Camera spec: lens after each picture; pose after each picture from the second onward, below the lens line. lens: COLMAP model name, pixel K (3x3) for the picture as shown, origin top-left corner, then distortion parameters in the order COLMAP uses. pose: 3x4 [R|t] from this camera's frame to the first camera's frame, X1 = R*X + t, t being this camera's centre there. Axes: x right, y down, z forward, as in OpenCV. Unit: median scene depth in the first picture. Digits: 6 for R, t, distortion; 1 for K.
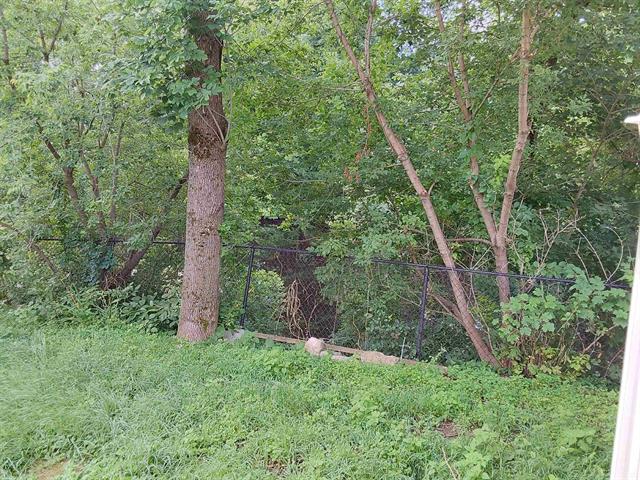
lens RADIAL K [[512.3, 0, 320.5], [0, 512.3, 239.8], [0, 0, 1]] dist [0.071601, -0.112234]
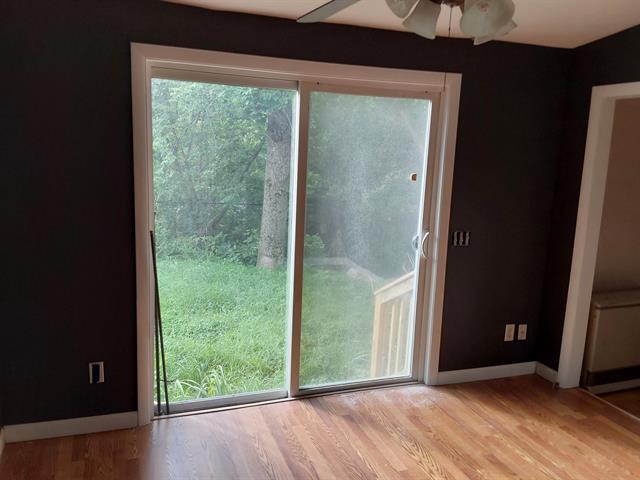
lens RADIAL K [[512.3, 0, 319.4], [0, 512.3, 240.4], [0, 0, 1]] dist [0.071601, -0.112234]
pose [[0.997493, 0.015436, -0.069054, -0.007080], [-0.013194, 0.999375, 0.032809, 0.063402], [0.069518, -0.031816, 0.997073, -0.403535]]
